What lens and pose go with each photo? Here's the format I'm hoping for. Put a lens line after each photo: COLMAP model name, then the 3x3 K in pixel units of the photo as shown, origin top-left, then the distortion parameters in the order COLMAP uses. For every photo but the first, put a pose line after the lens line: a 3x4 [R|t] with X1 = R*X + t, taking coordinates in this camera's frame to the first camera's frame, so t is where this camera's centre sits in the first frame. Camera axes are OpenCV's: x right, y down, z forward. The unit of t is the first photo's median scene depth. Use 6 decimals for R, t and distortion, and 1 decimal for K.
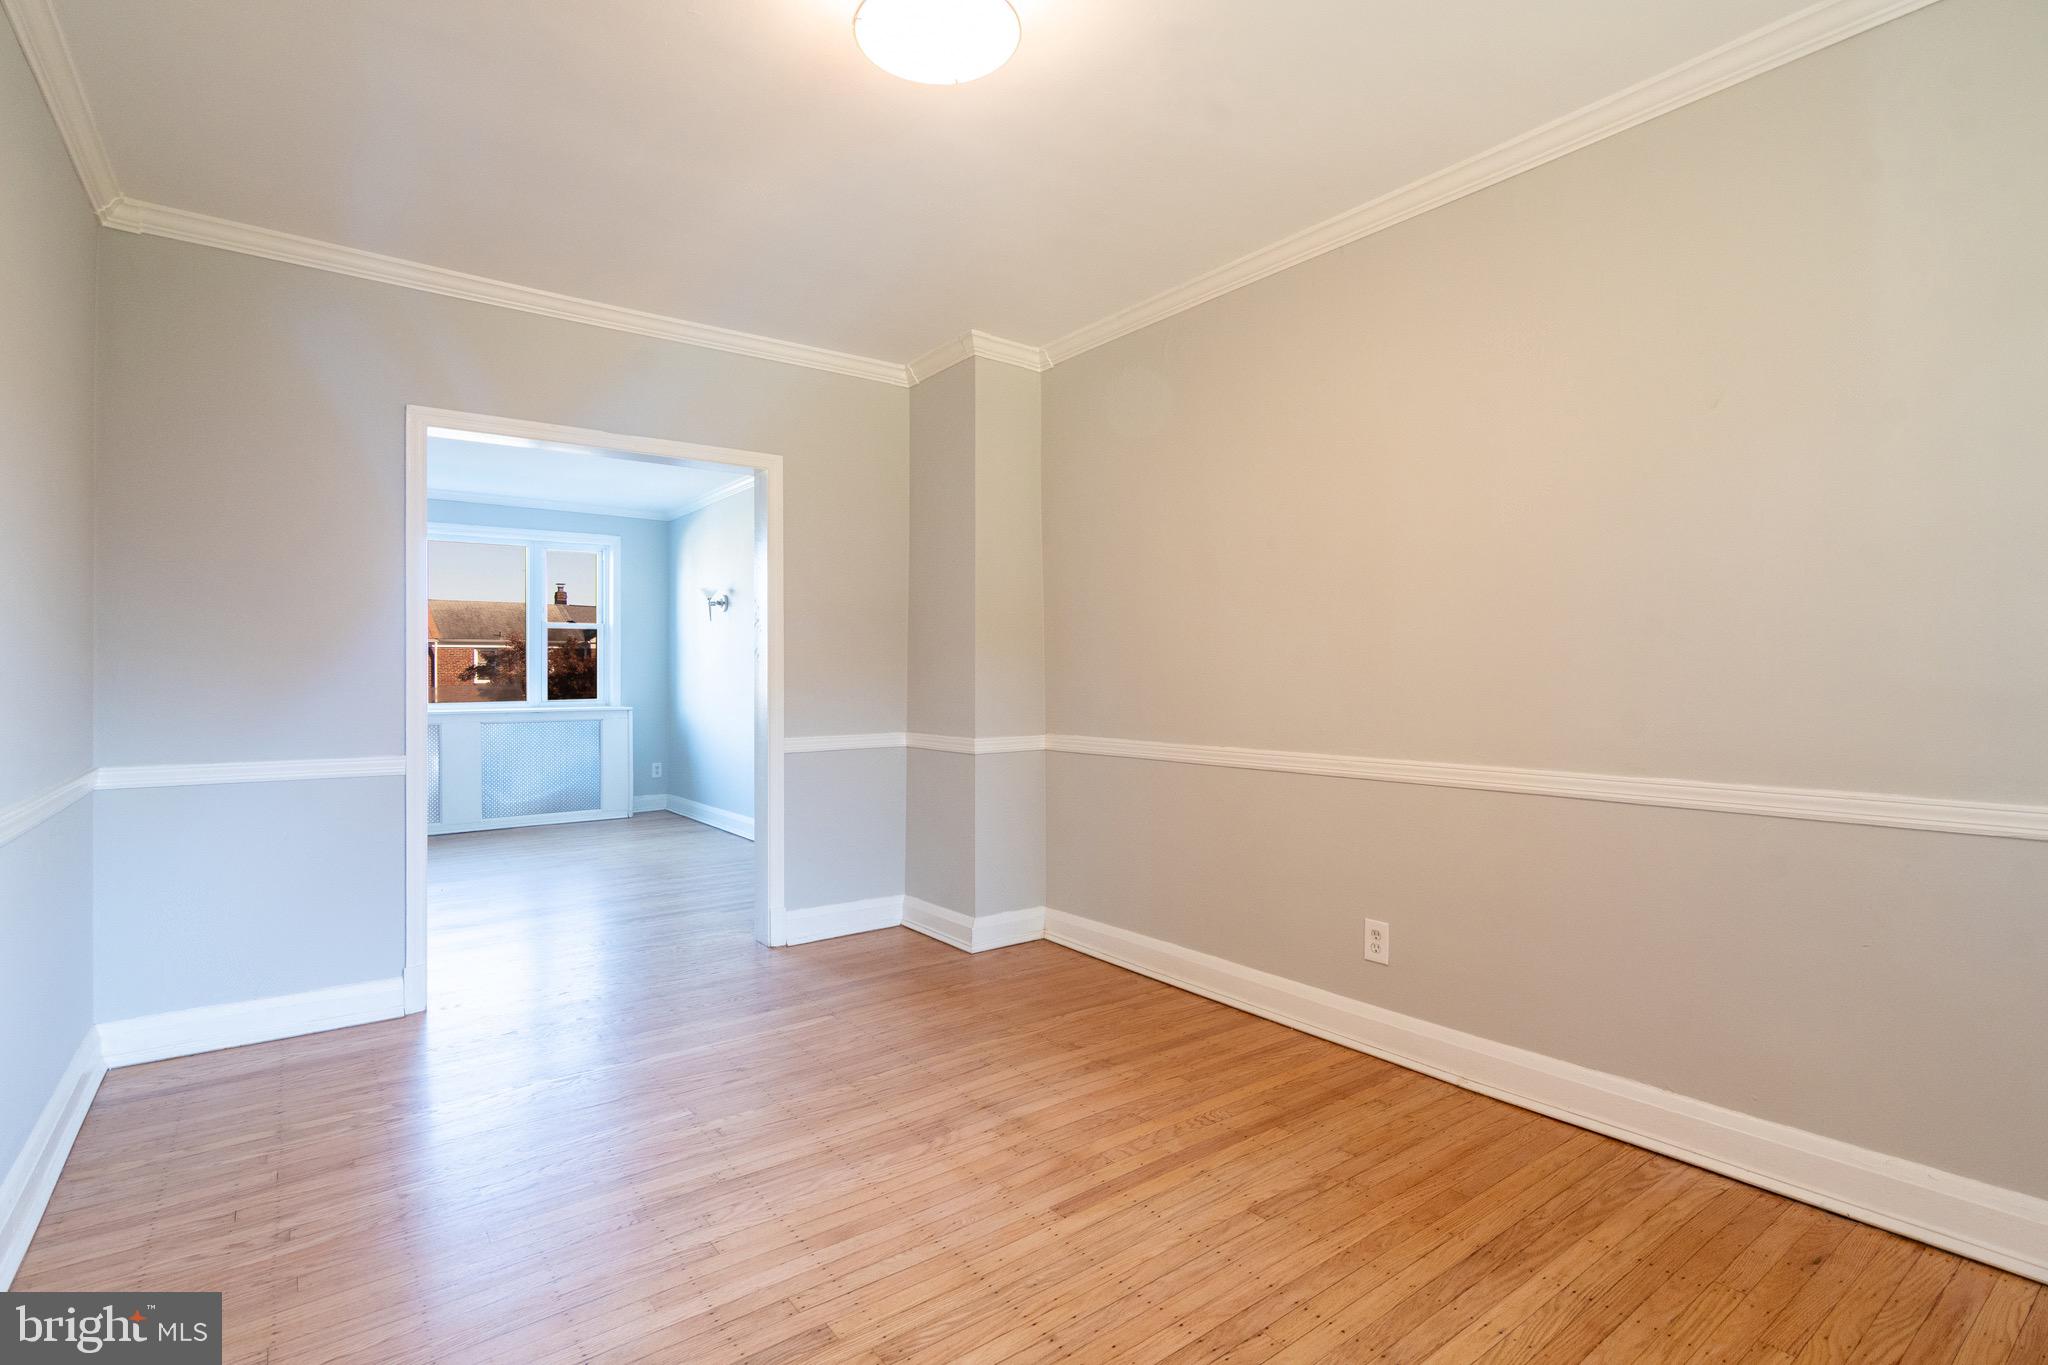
lens RADIAL K [[971.3, 0, 1015.4], [0, 971.3, 675.7], [0, 0, 1]] dist [-0.001049, 0.000100]
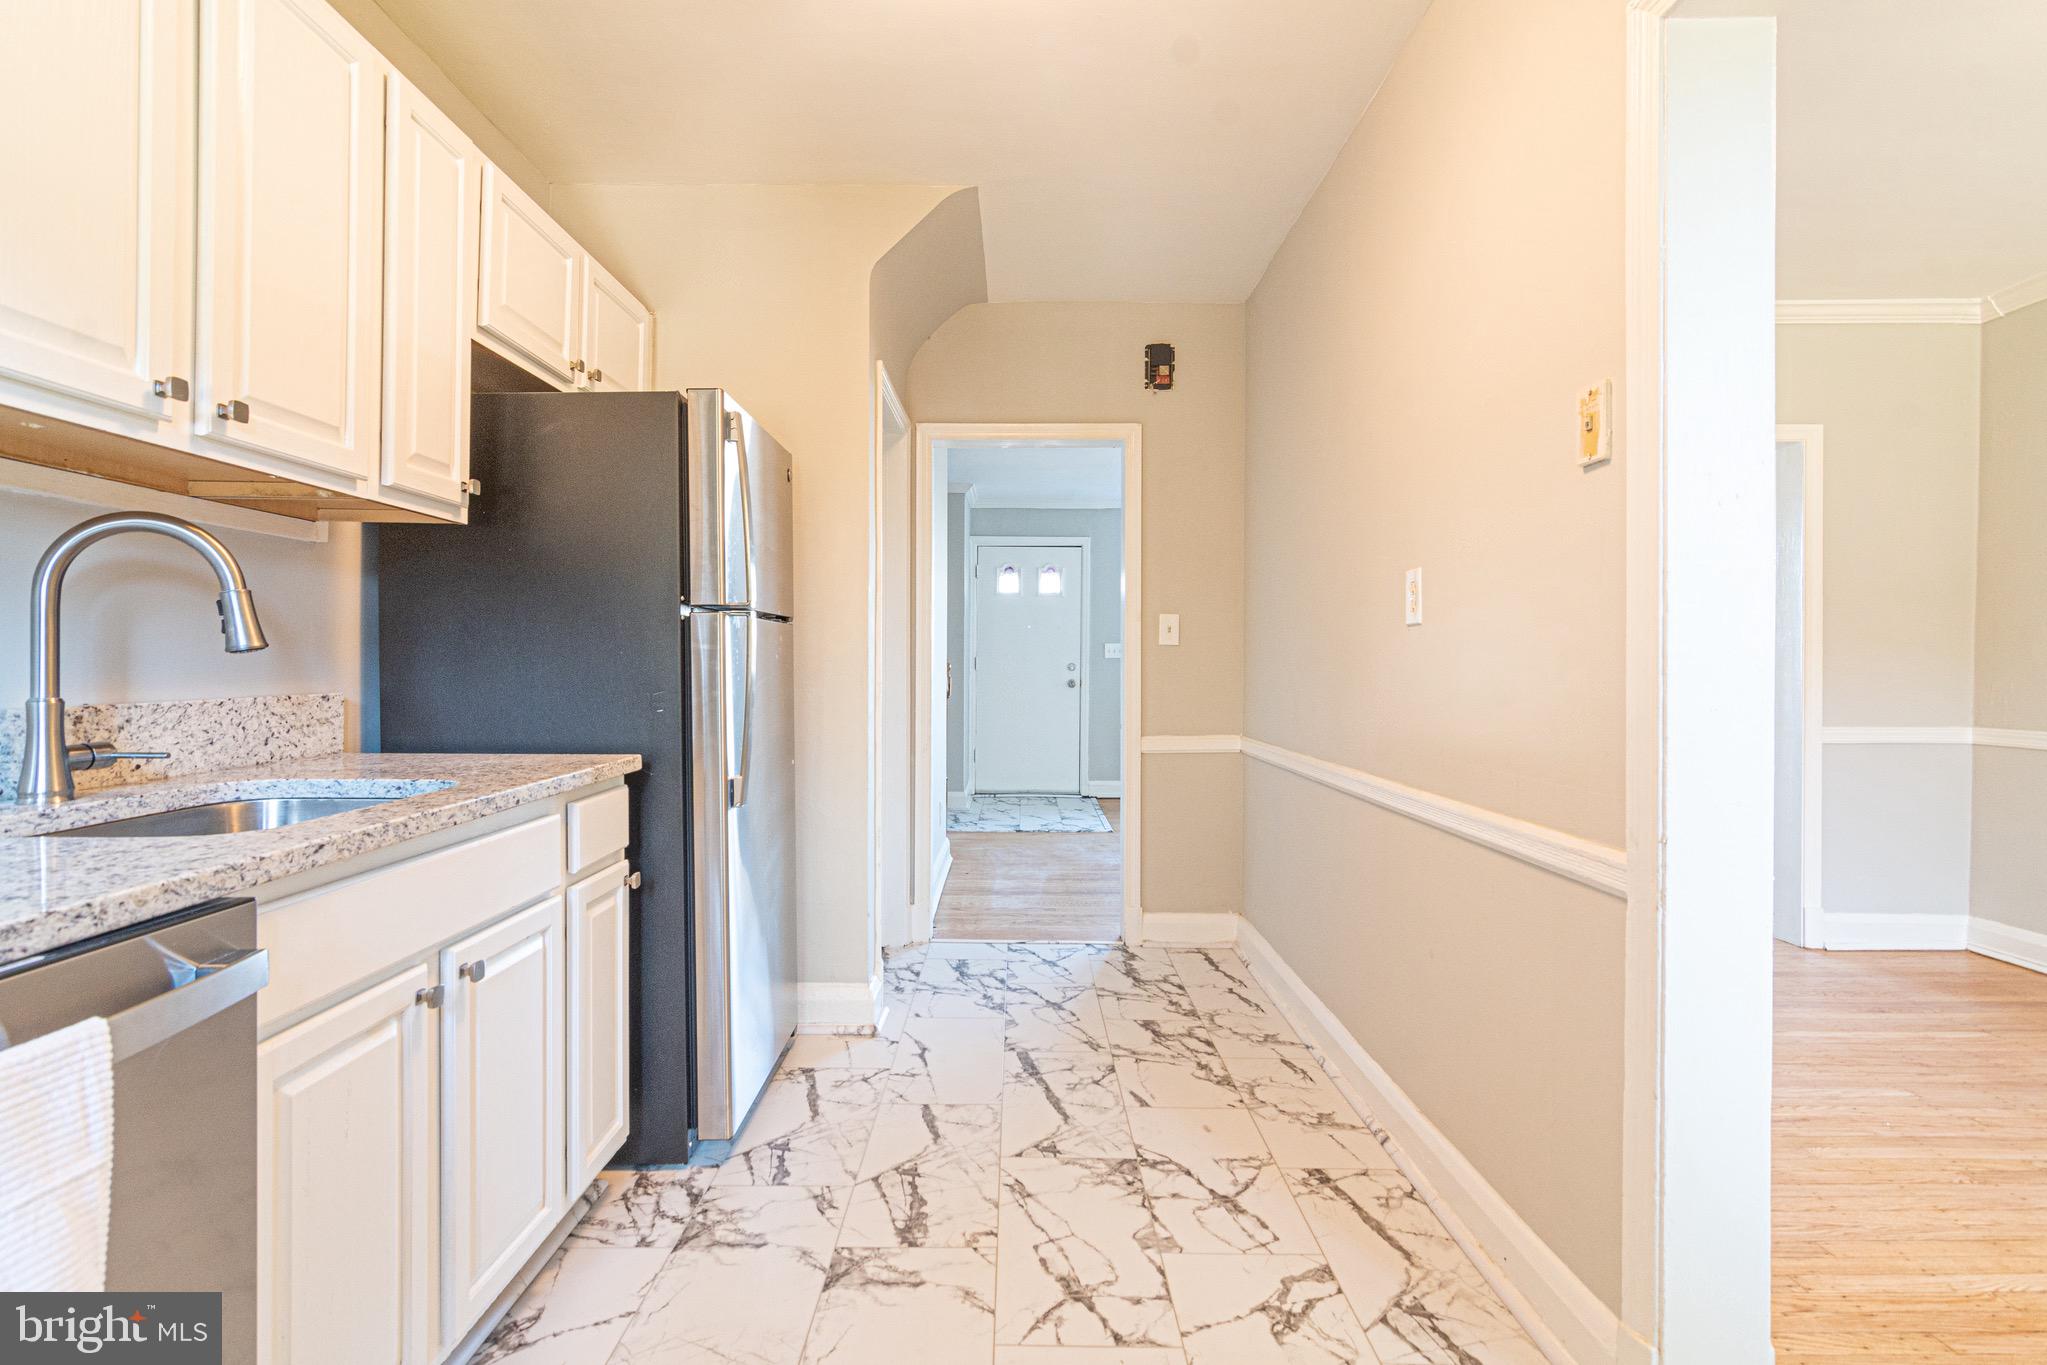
lens RADIAL K [[993.2, 0, 1022.9], [0, 993.2, 677.5], [0, 0, 1]] dist [-0.002540, 0.001405]
pose [[0.799369, 0.008933, -0.600774, -0.142480], [-0.001573, 0.999917, 0.012775, 0.002543], [0.600838, -0.009267, 0.799317, -0.114012]]
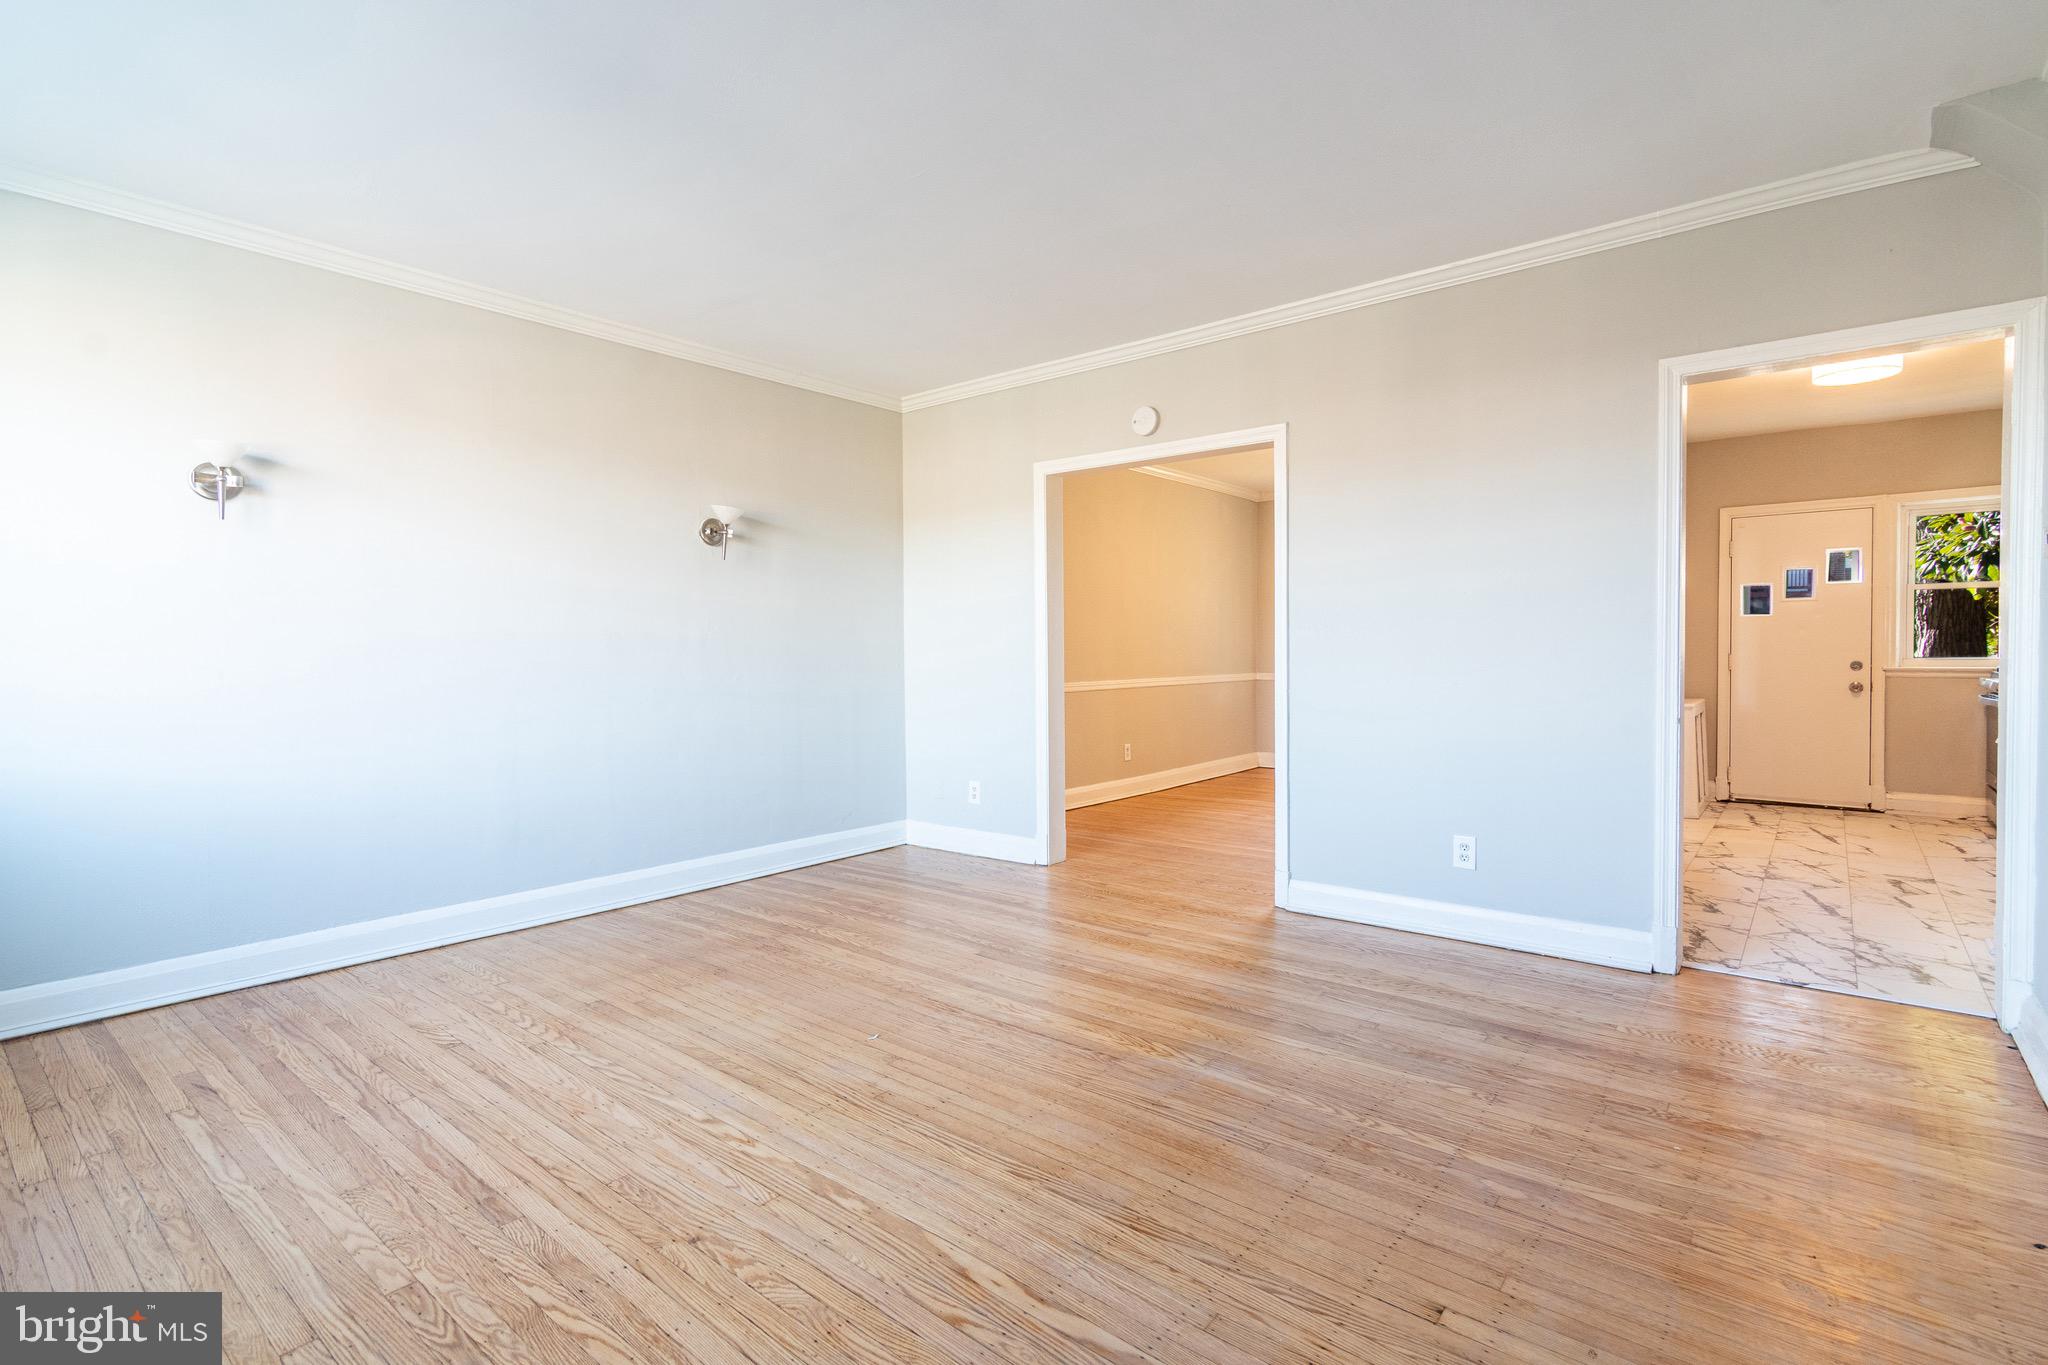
lens RADIAL K [[993.7, 0, 1023.4], [0, 993.7, 677.5], [0, 0, 1]] dist [-0.002540, 0.001405]
pose [[-0.231420, -0.026461, 0.972494, -0.764528], [0.005454, 0.999579, 0.028496, 0.003344], [-0.972839, 0.011898, -0.231179, 0.708915]]
